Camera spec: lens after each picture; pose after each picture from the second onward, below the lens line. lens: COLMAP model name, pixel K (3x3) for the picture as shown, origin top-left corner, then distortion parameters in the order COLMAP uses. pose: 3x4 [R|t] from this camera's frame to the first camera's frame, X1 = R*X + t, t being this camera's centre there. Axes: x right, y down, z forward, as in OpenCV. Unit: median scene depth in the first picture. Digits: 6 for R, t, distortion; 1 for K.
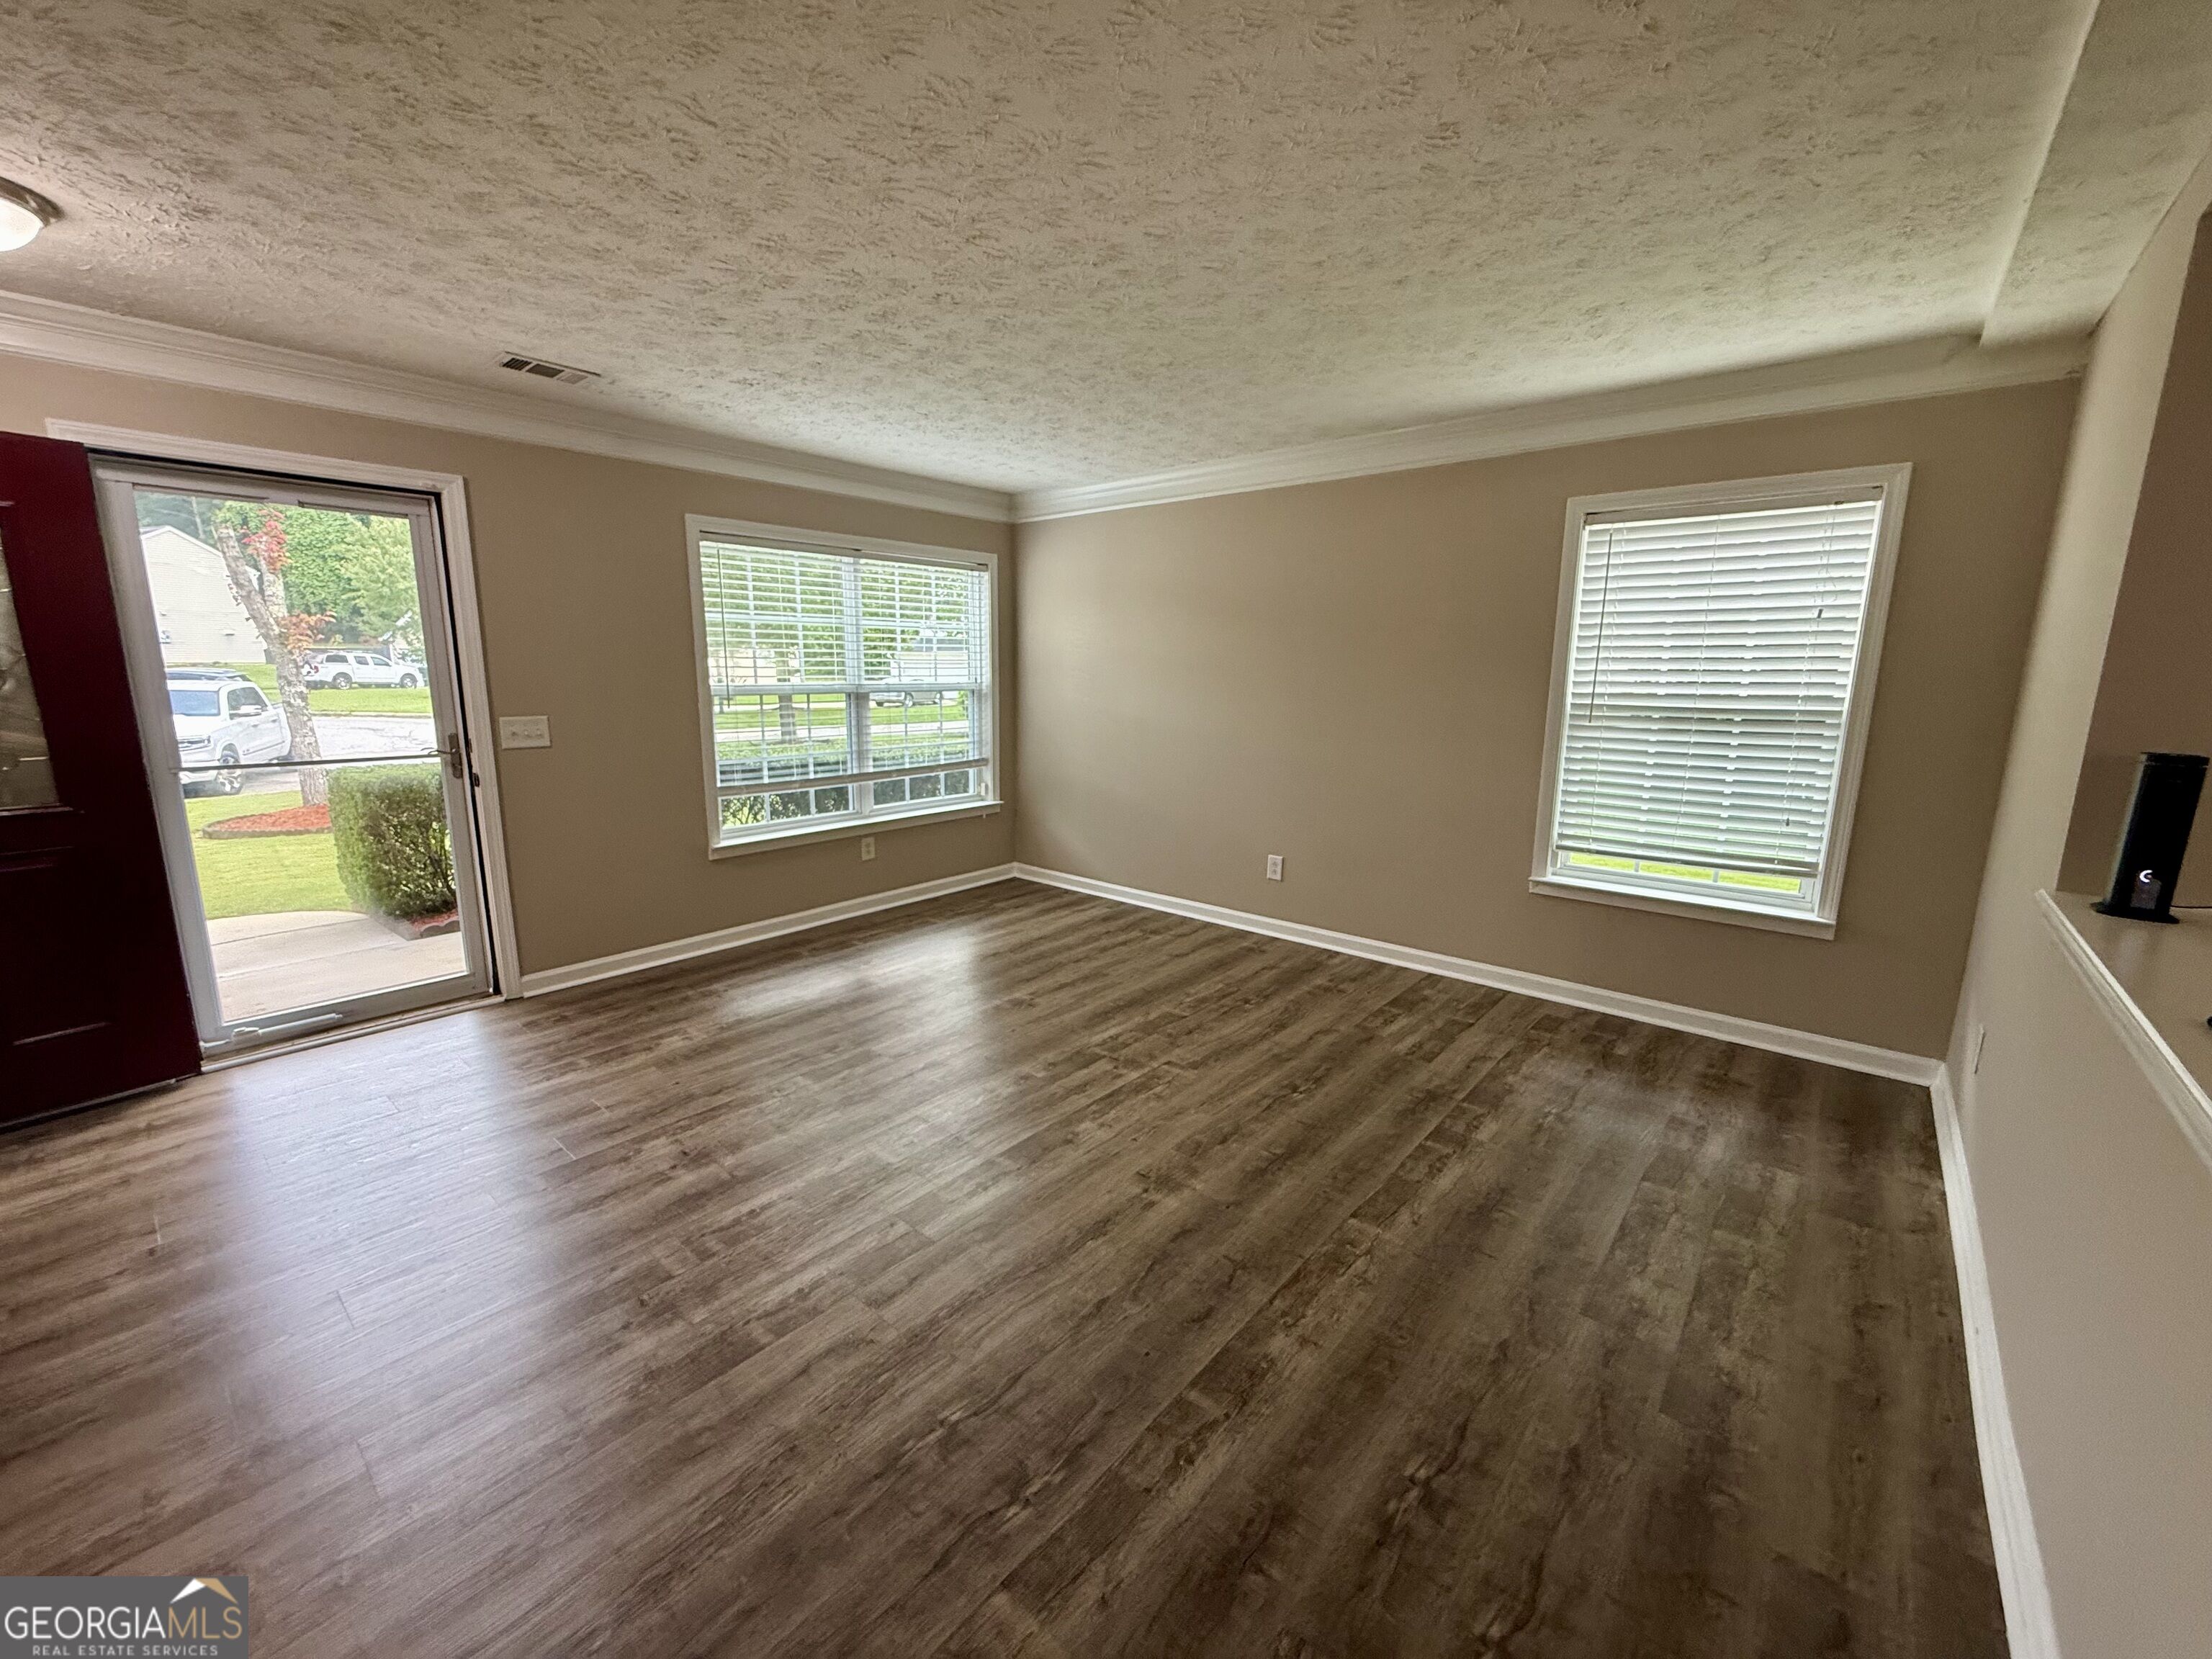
lens RADIAL K [[881.7, 0, 1098.8], [0, 881.7, 829.0], [0, 0, 1]] dist [0.000863, 0.000022]
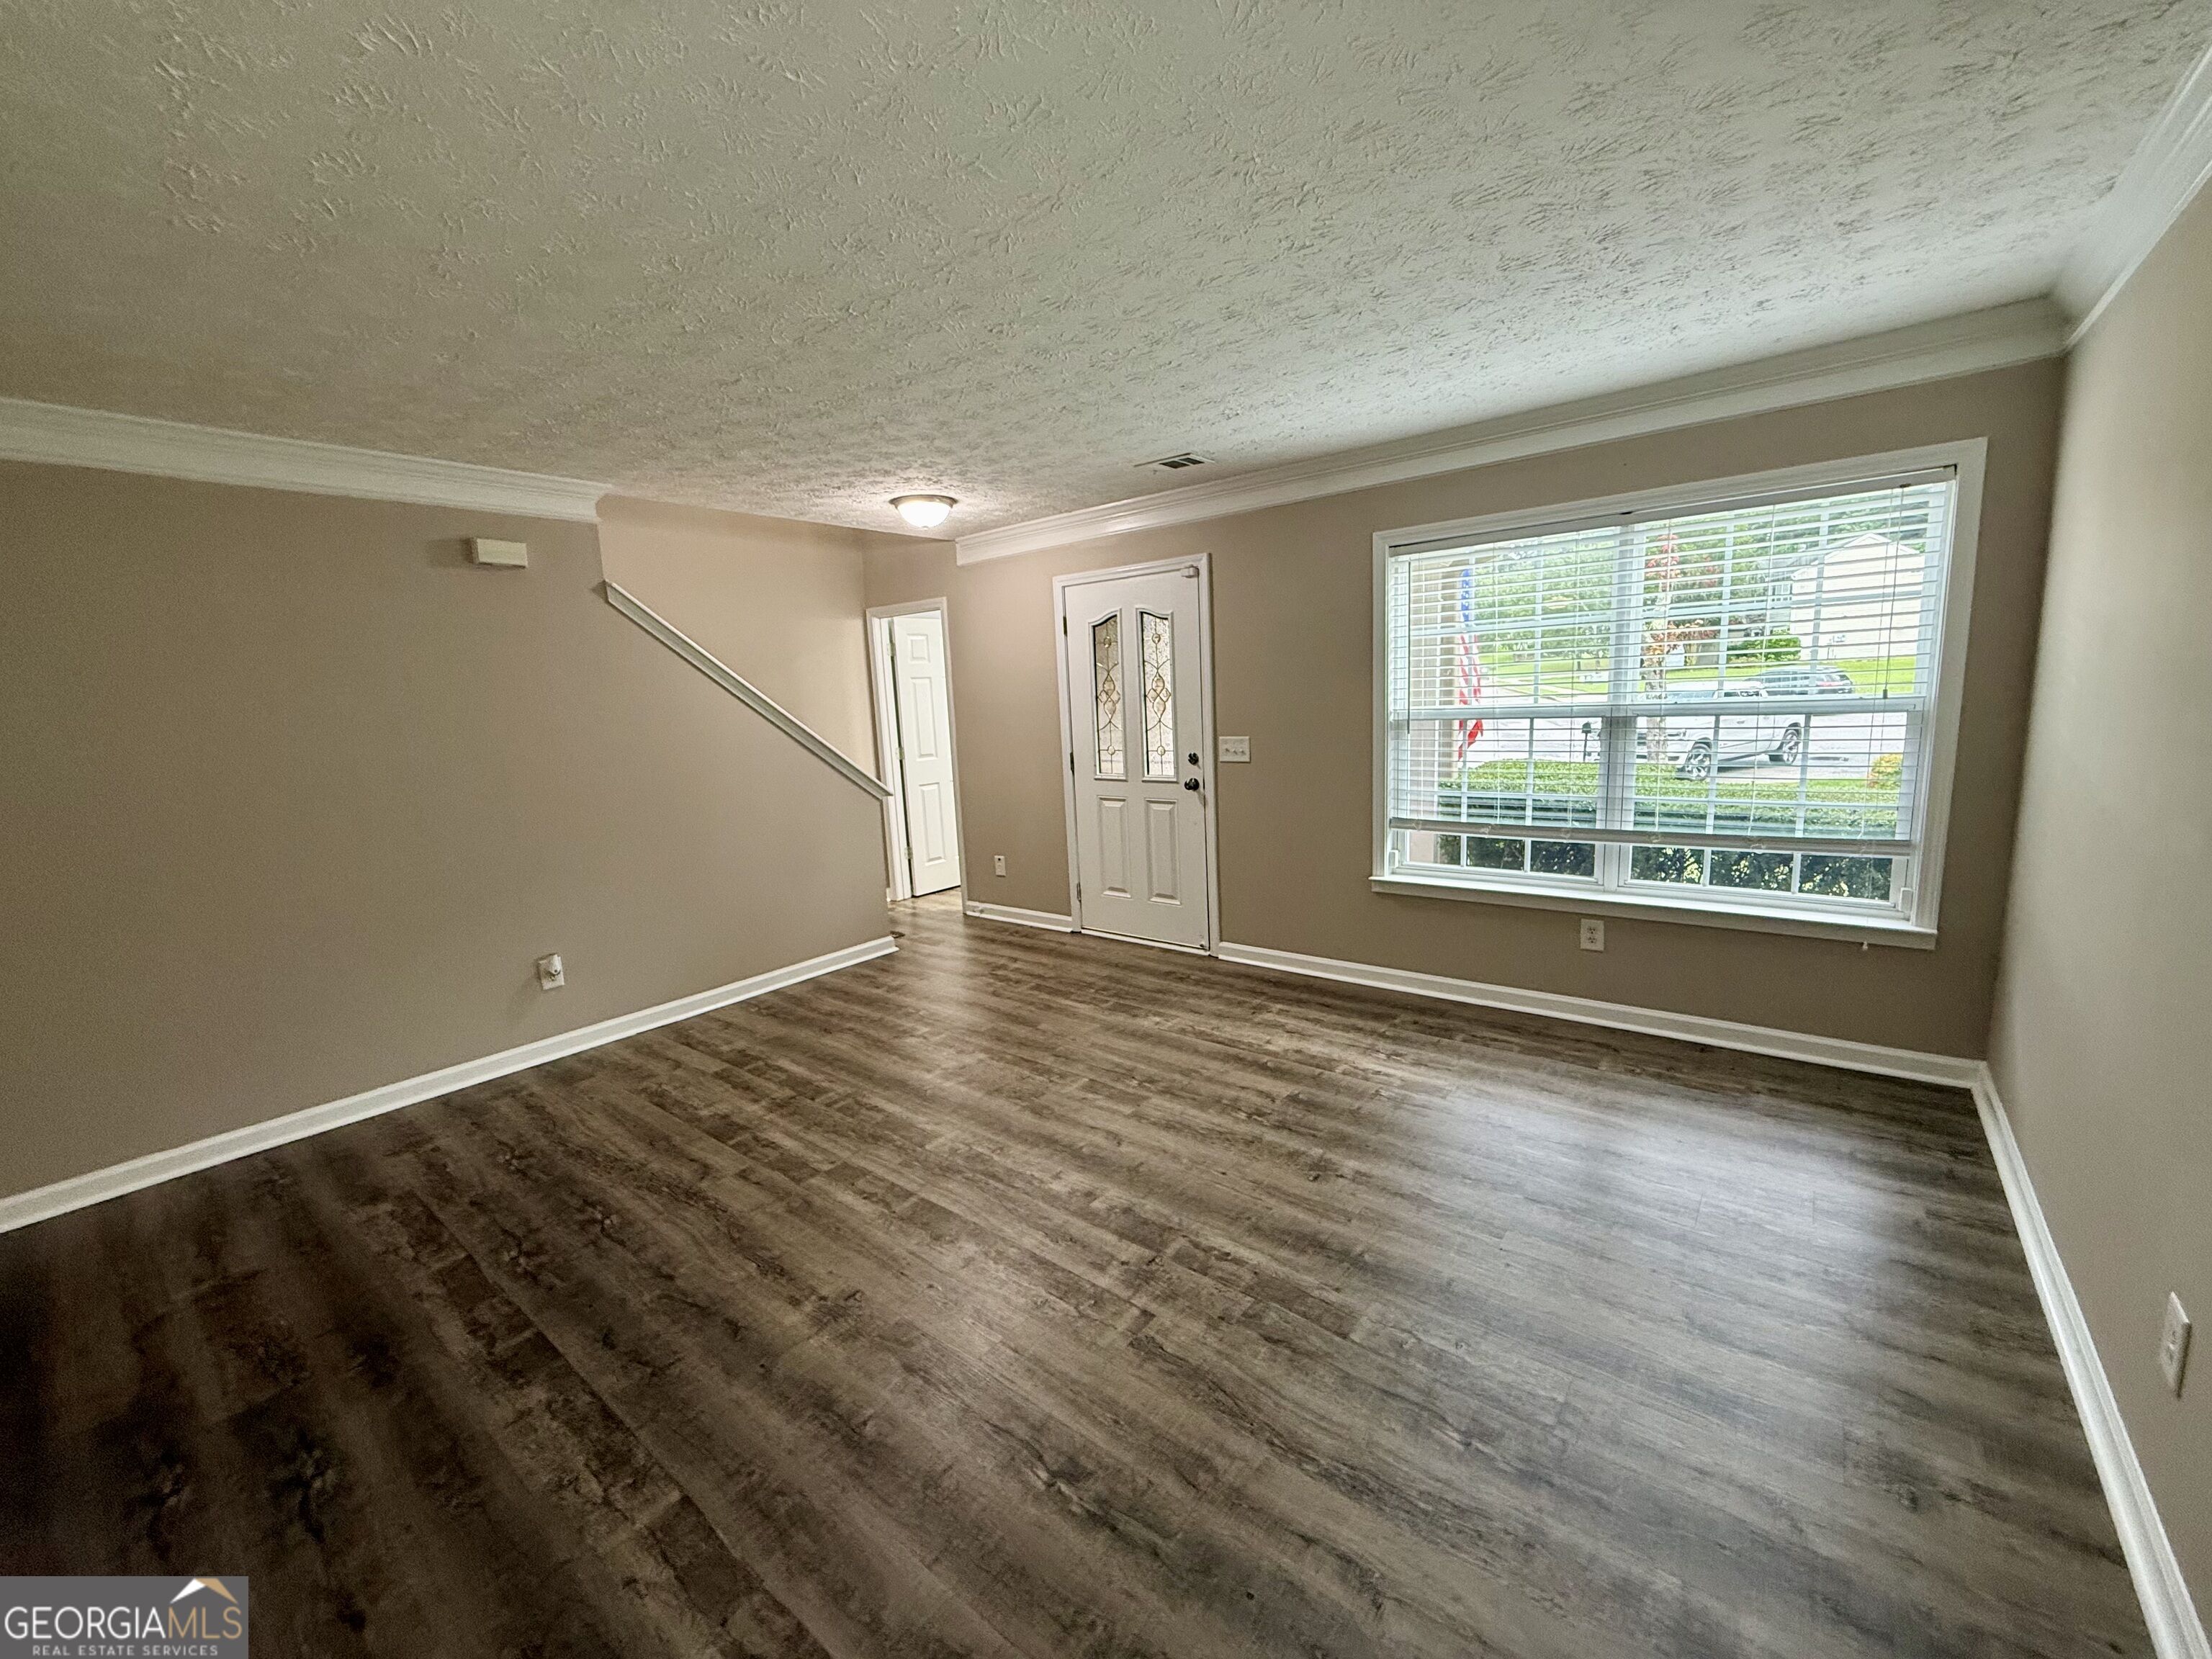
lens RADIAL K [[881.7, 0, 1098.8], [0, 881.7, 829.0], [0, 0, 1]] dist [0.000863, 0.000022]
pose [[0.026946, 0.146280, -0.988876, 0.613300], [-0.135500, 0.980640, 0.141369, -0.158154], [0.990411, 0.130183, 0.046246, 0.815783]]
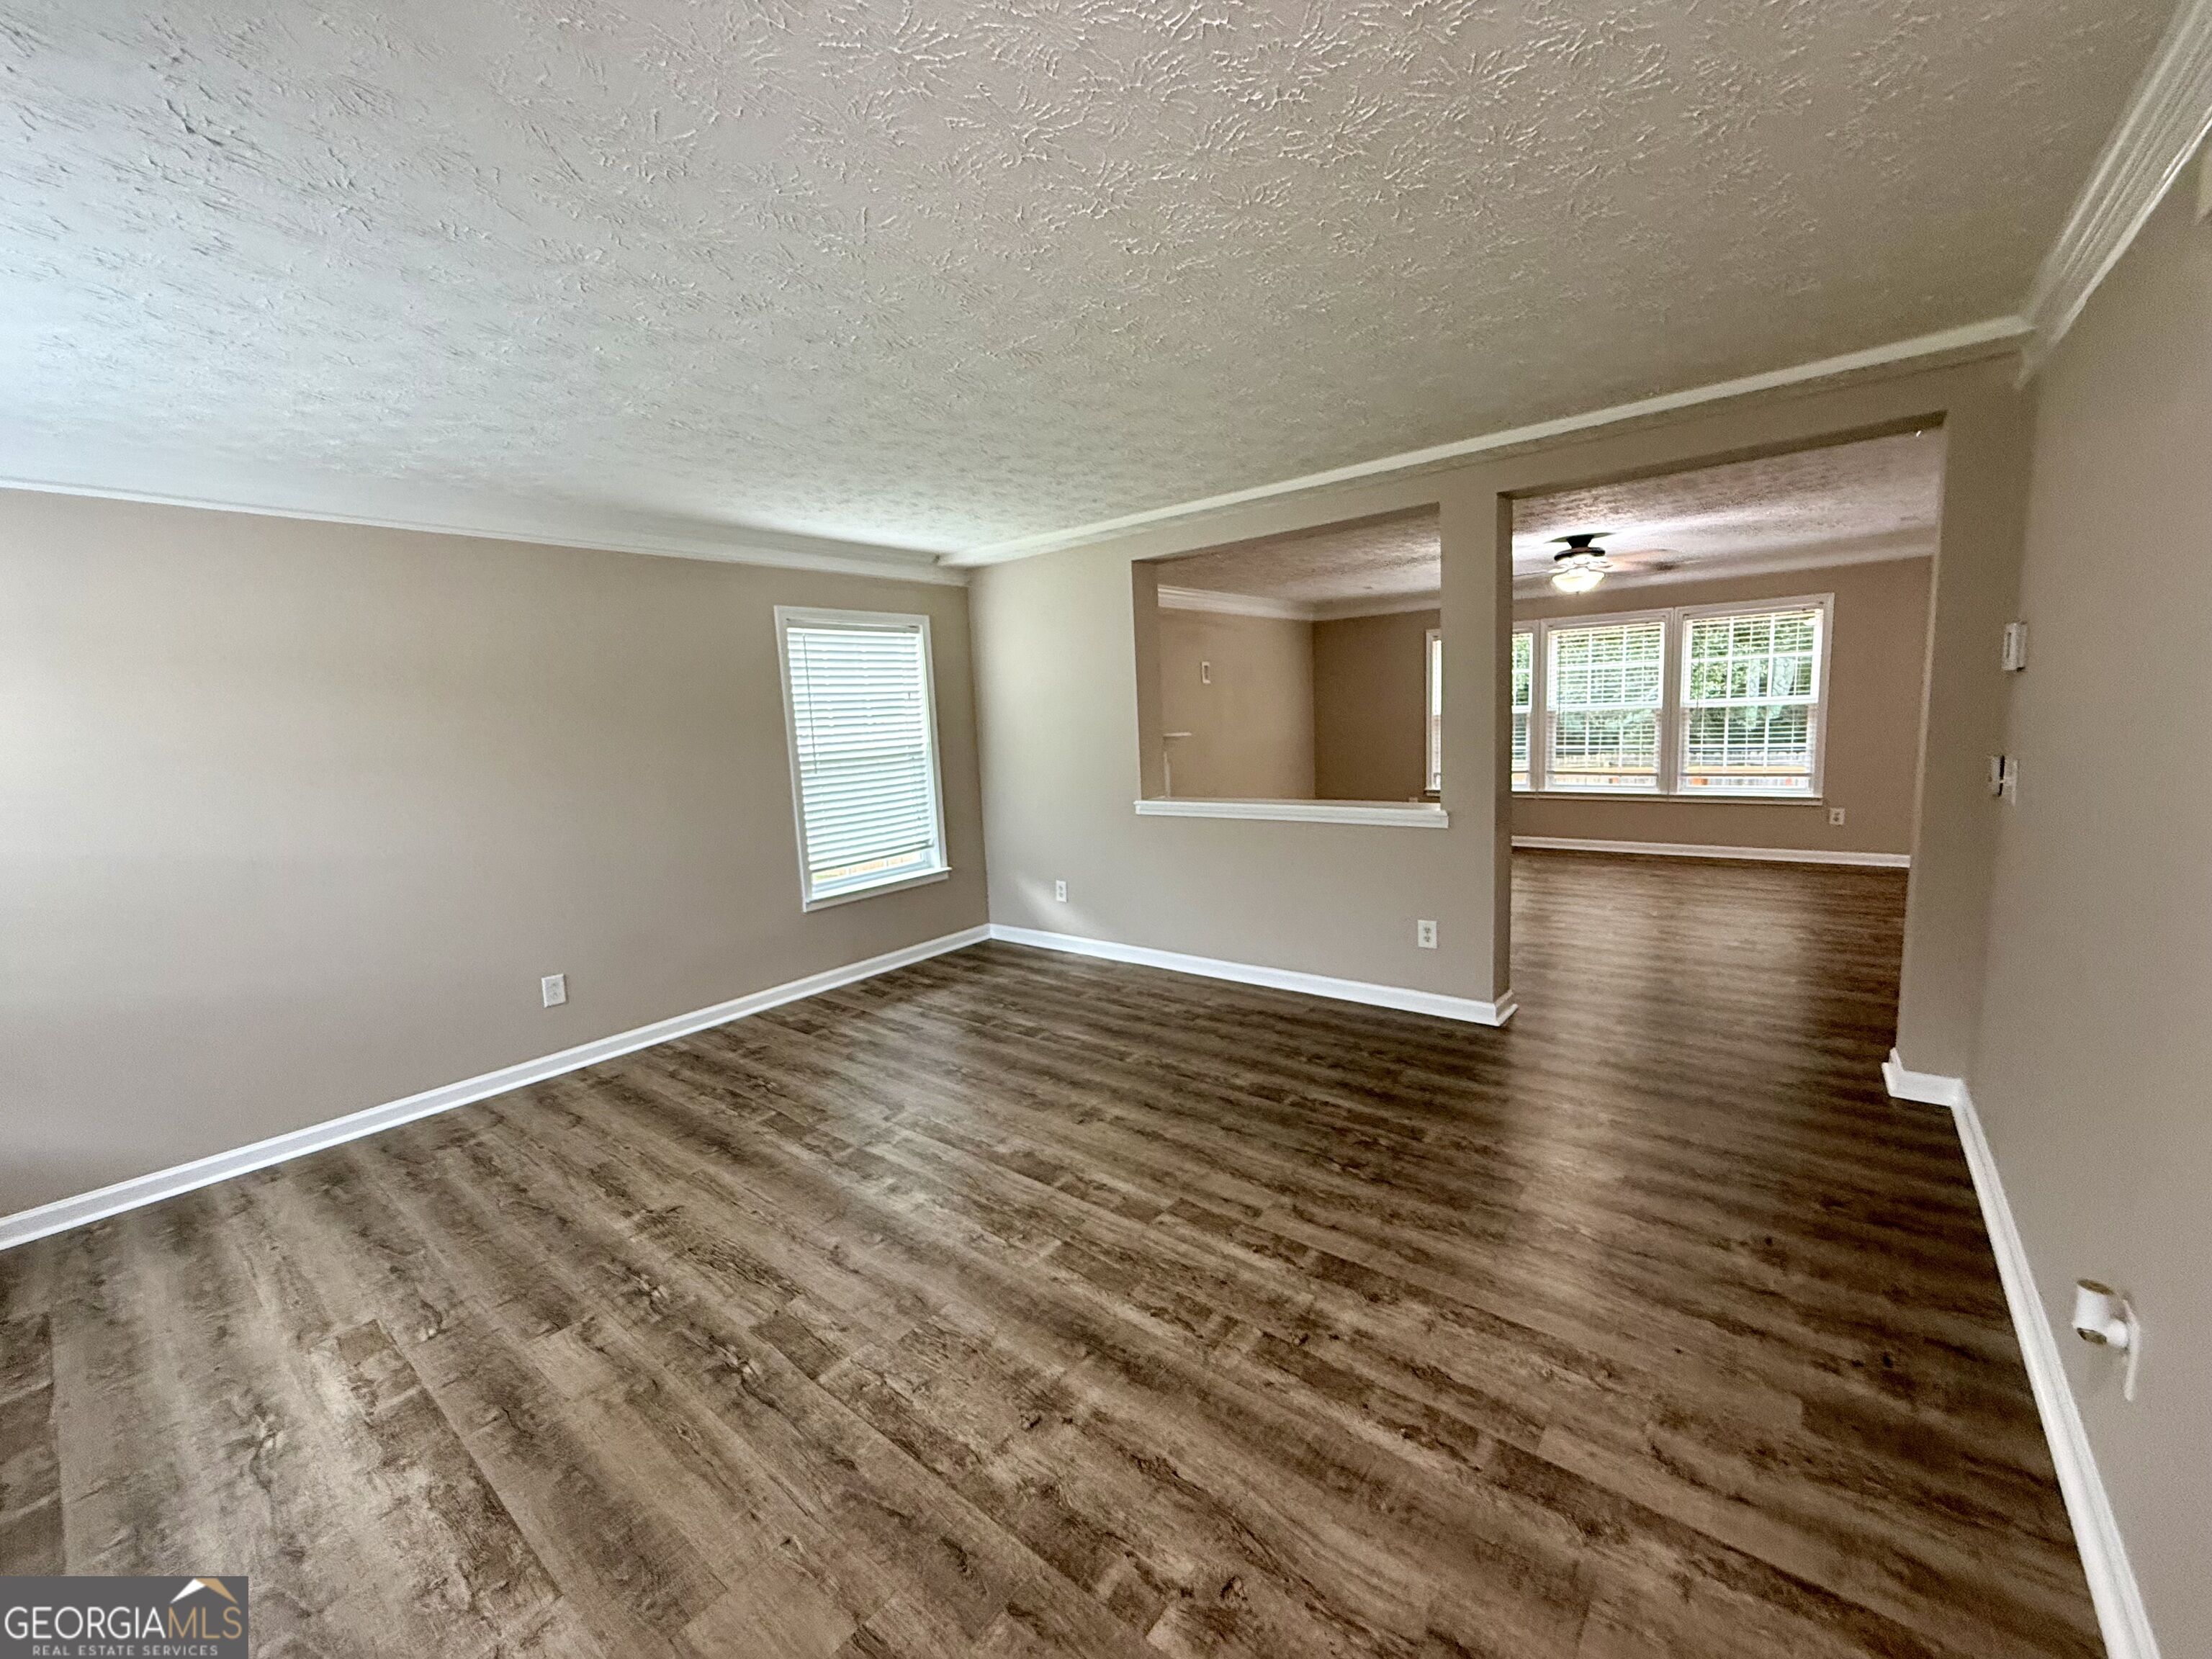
lens RADIAL K [[881.7, 0, 1098.8], [0, 881.7, 829.0], [0, 0, 1]] dist [0.000863, 0.000022]
pose [[-0.027394, -0.138647, 0.989963, -0.824530], [0.232472, 0.962298, 0.141205, -0.134958], [-0.972217, 0.234007, 0.005871, 0.620251]]
